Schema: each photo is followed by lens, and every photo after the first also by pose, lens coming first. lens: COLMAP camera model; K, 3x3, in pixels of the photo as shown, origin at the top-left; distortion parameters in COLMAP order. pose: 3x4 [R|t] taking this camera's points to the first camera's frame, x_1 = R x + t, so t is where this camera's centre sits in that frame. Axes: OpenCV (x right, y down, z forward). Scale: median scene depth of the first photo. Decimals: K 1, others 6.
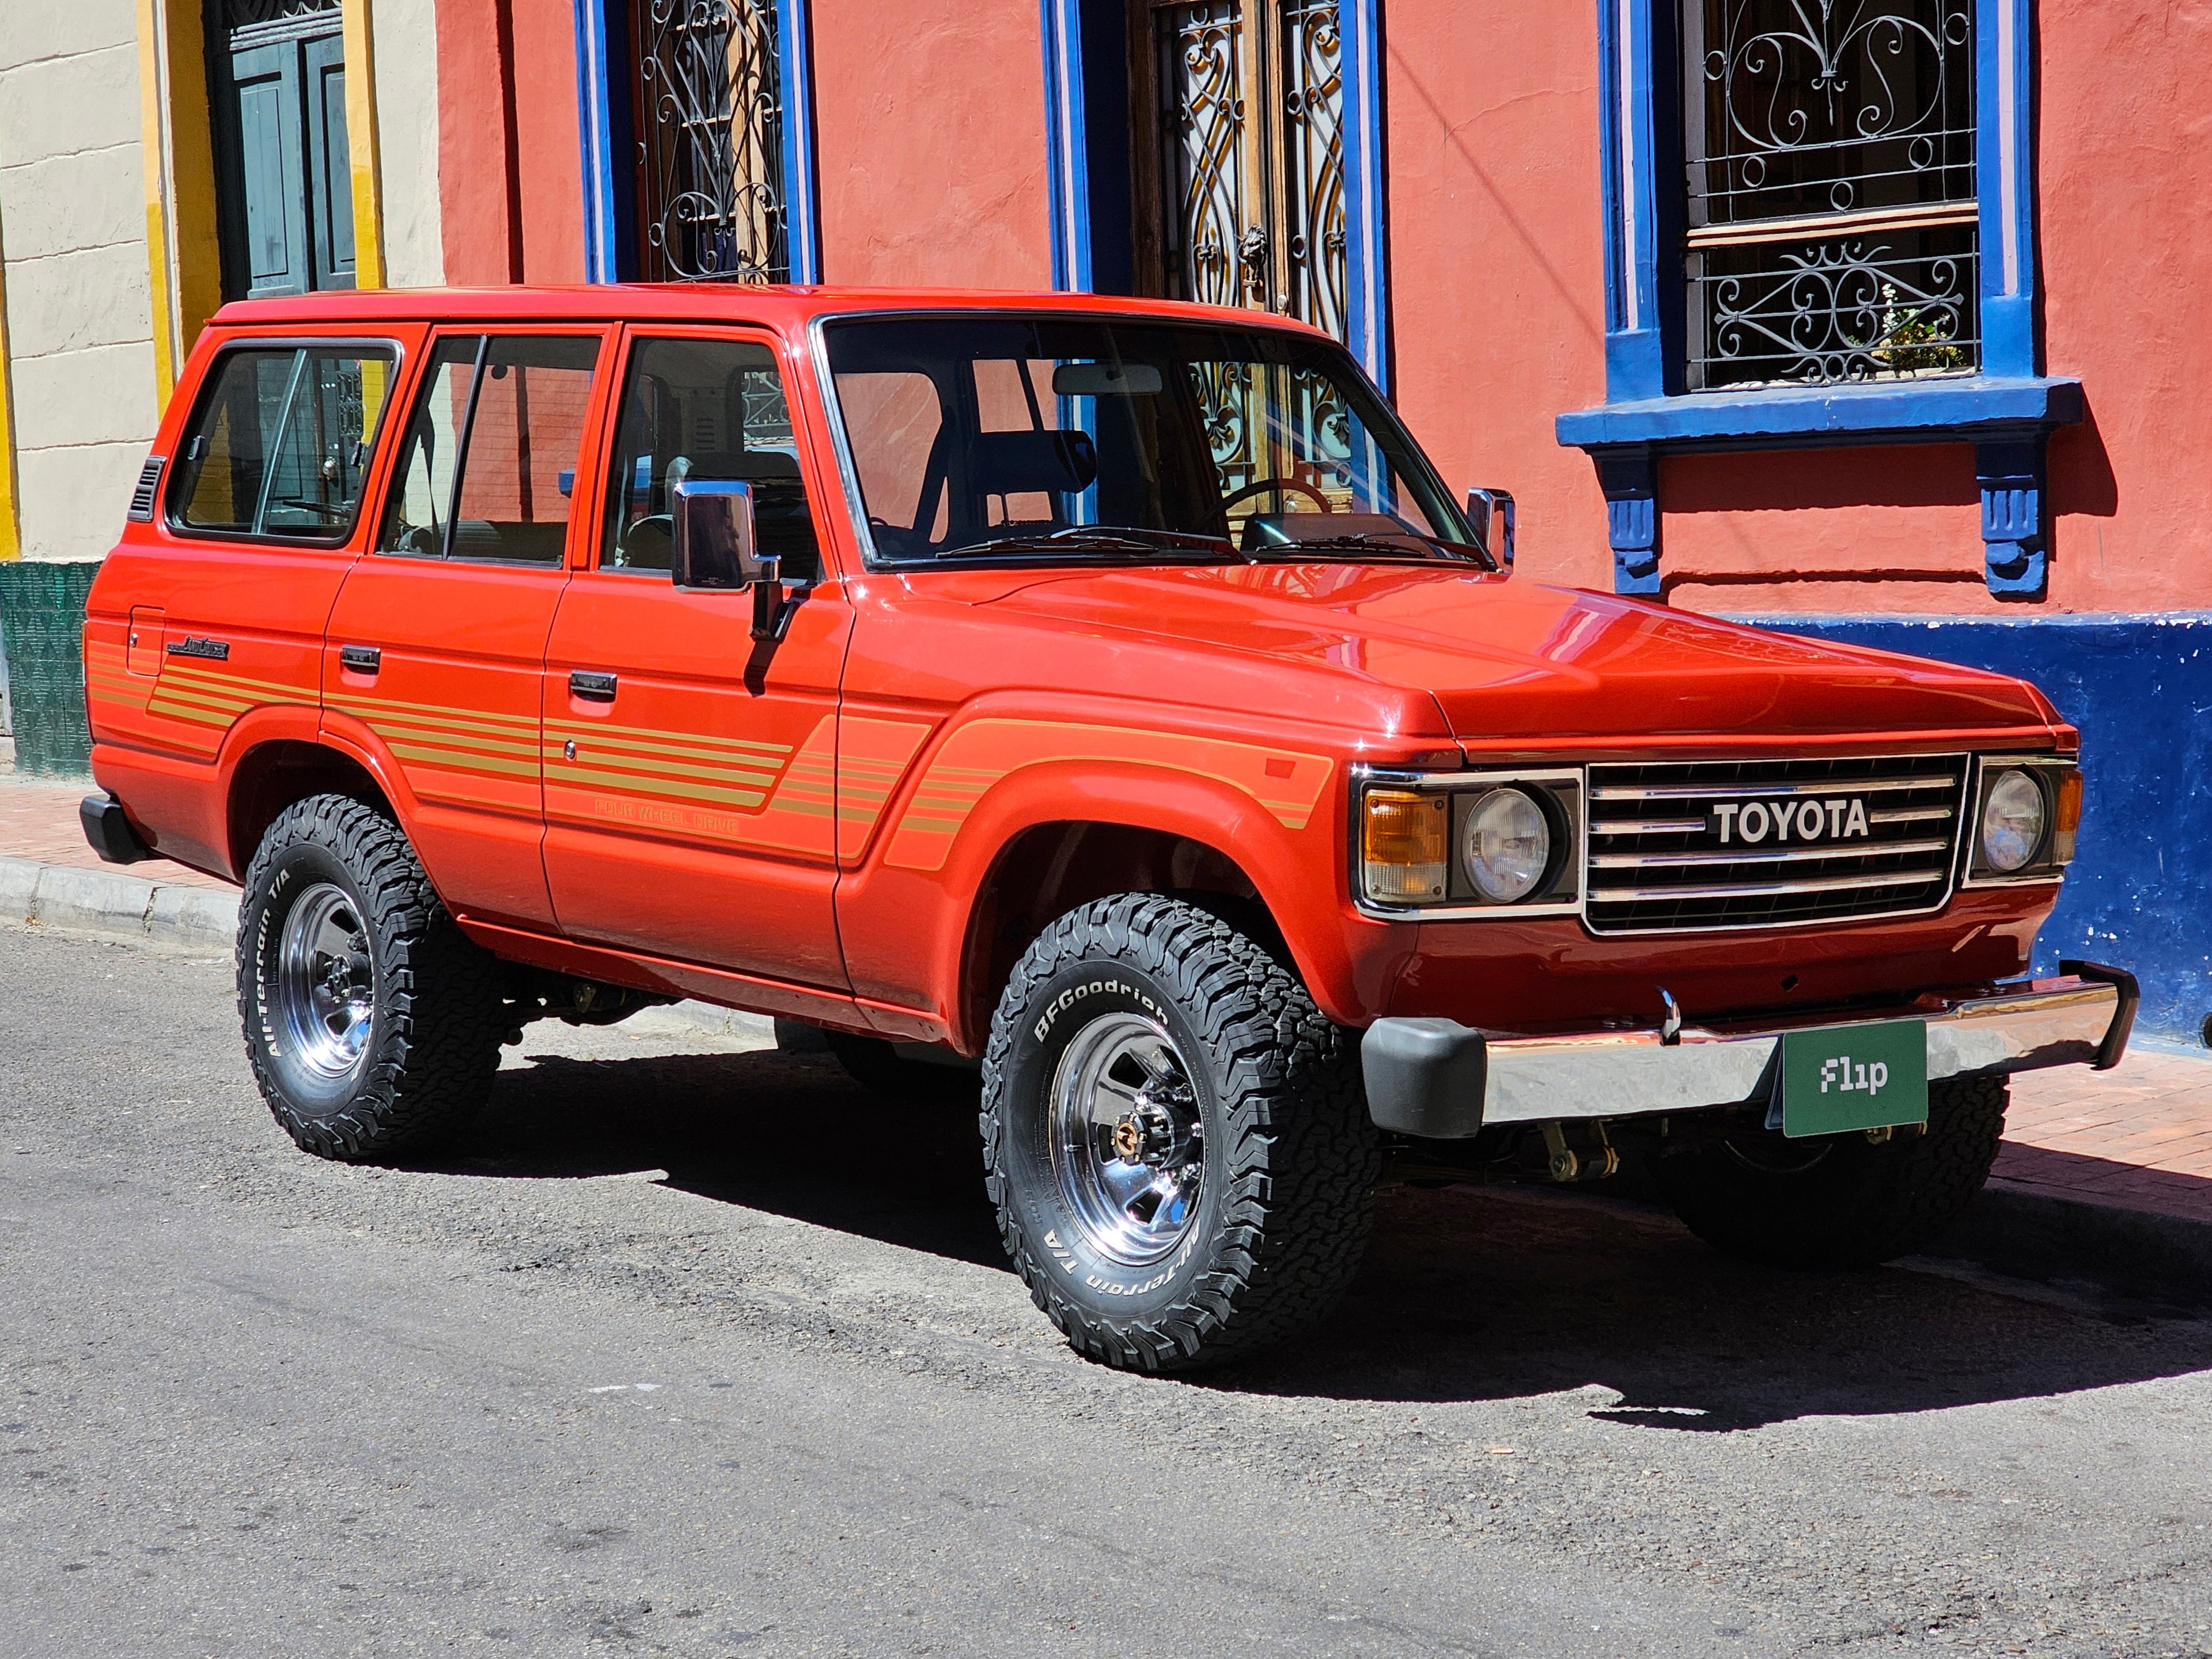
lens RADIAL K [[4105.9, 0, 1094.6], [0, 4105.9, 821.7], [0, 0, 1]] dist [0.113303, 0.000000]
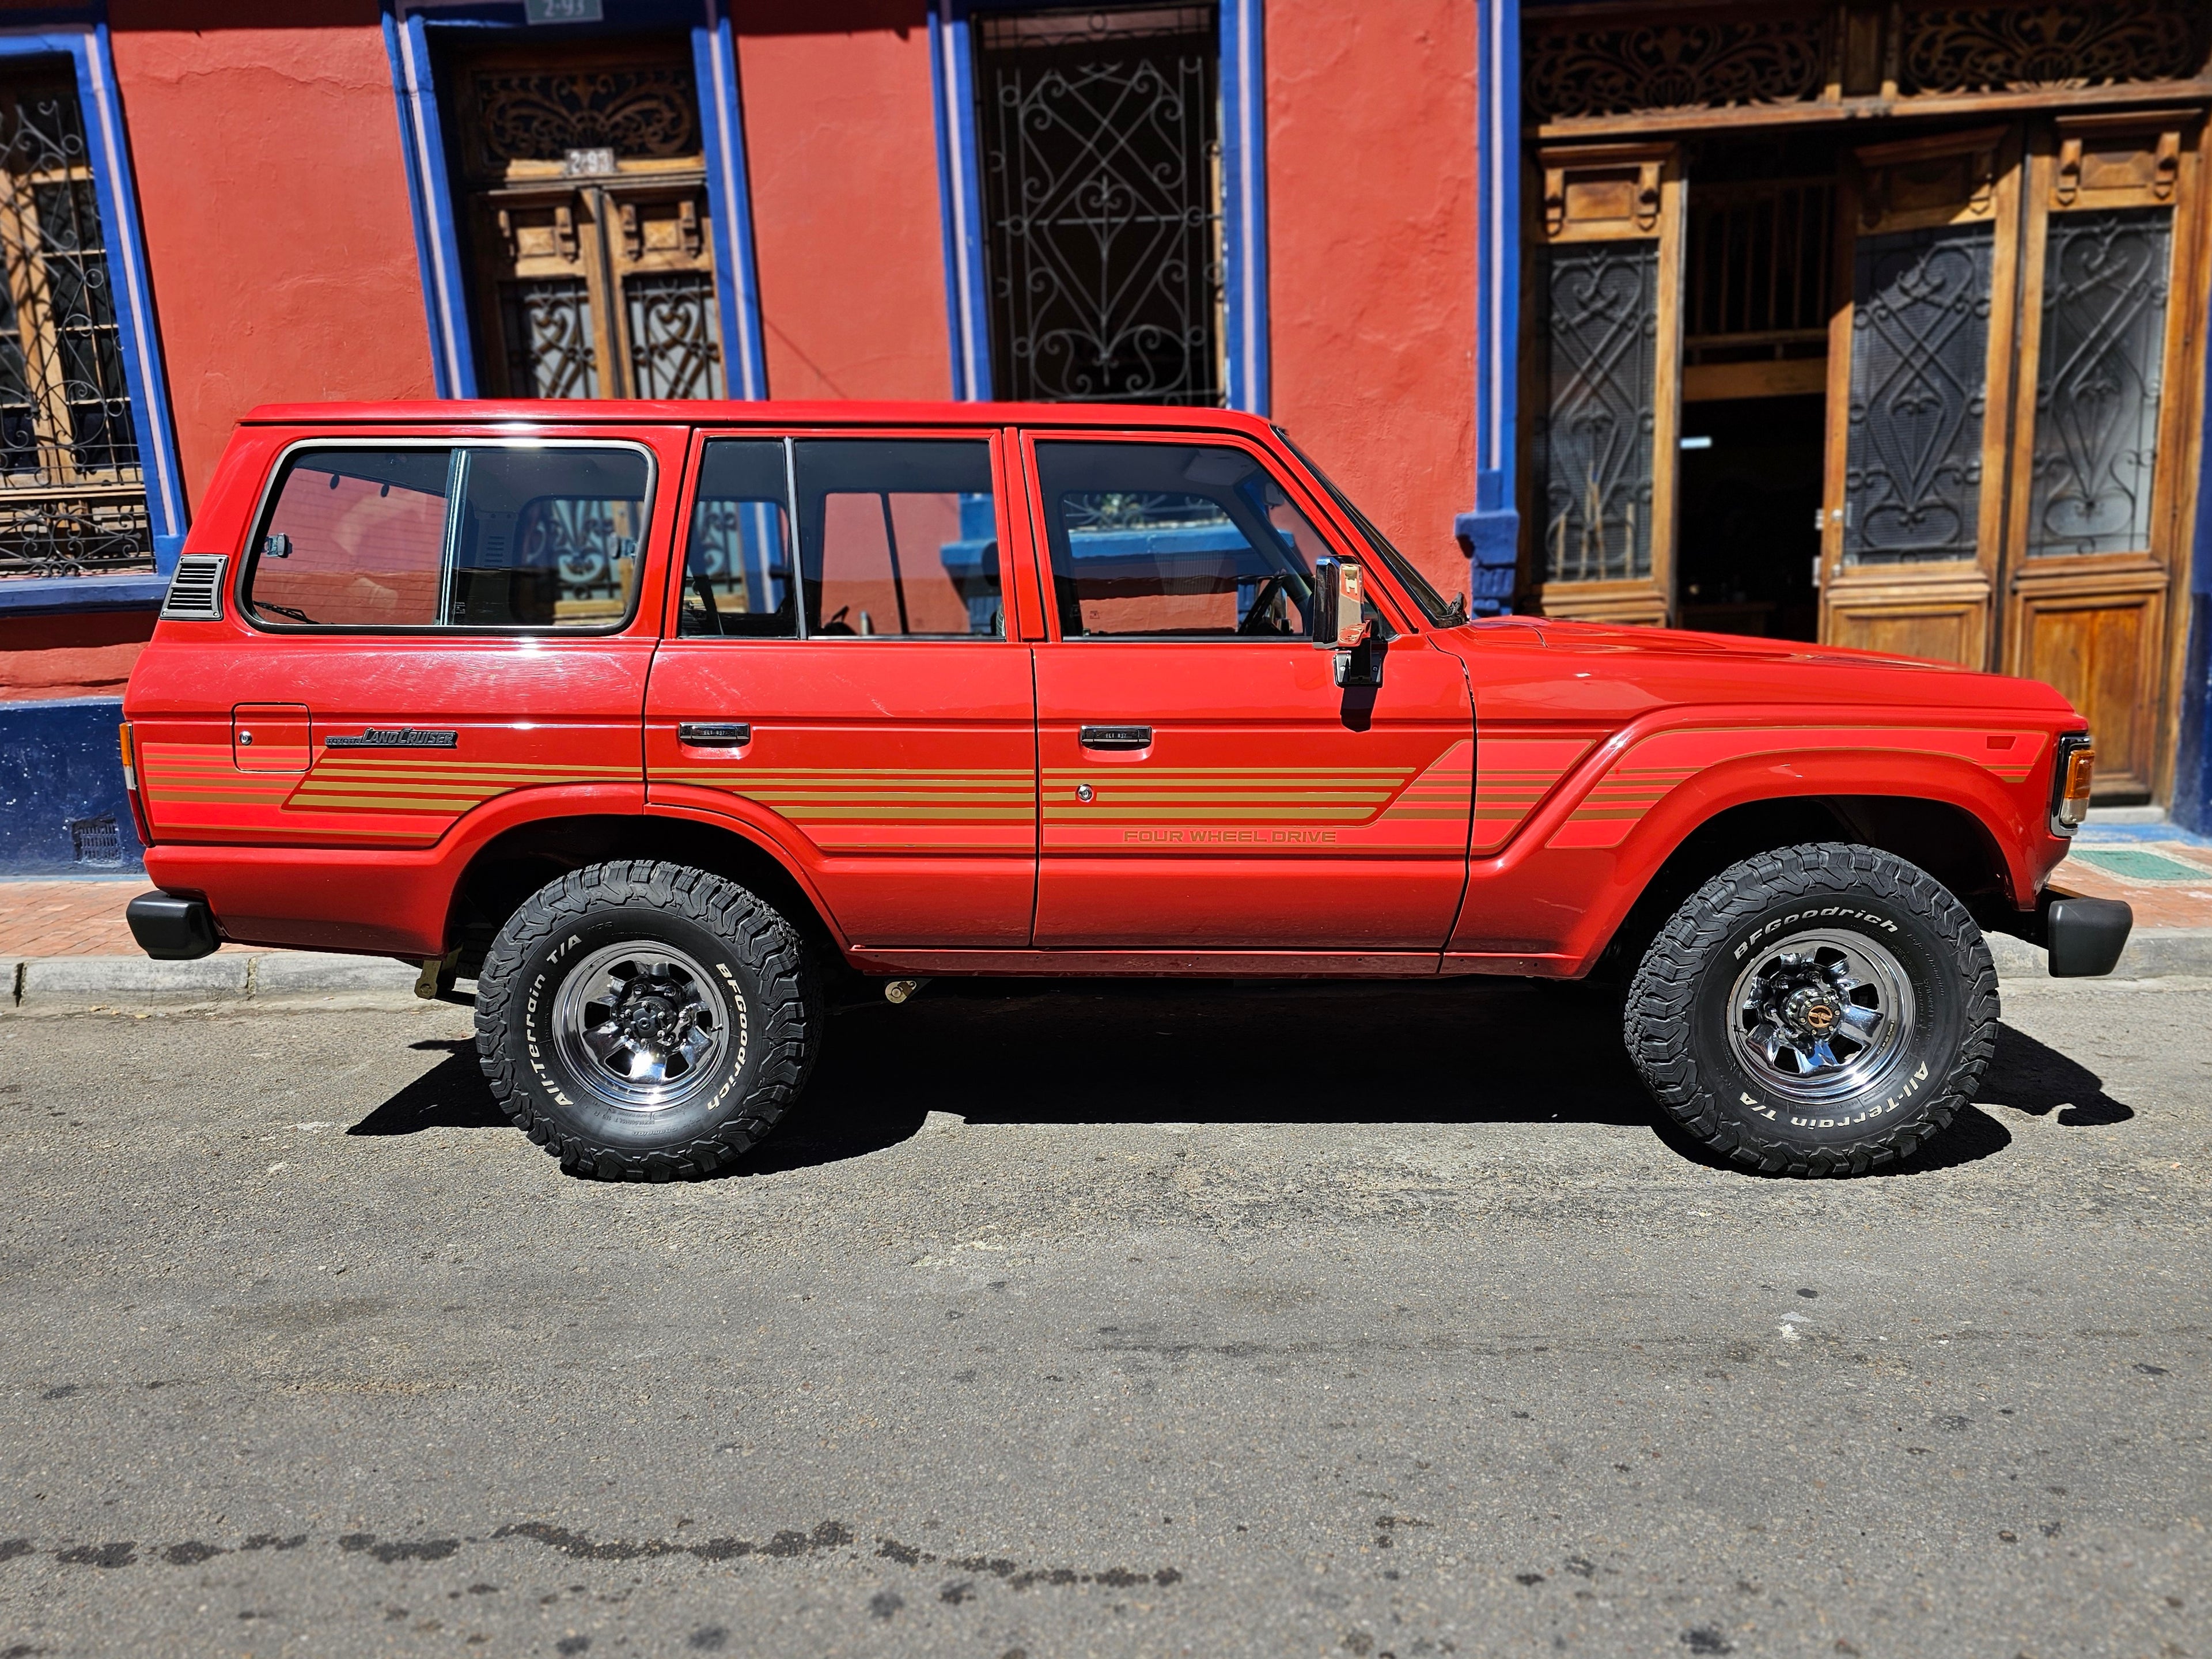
lens RADIAL K [[1590.6, 0, 1049.7], [0, 1590.6, 826.9], [0, 0, 1]] dist [0.065811, 0.004879]
pose [[0.663741, -0.116323, 0.738862, -0.386126], [0.083985, 0.993176, 0.080915, -0.037124], [-0.743232, 0.008347, 0.668981, 0.568263]]
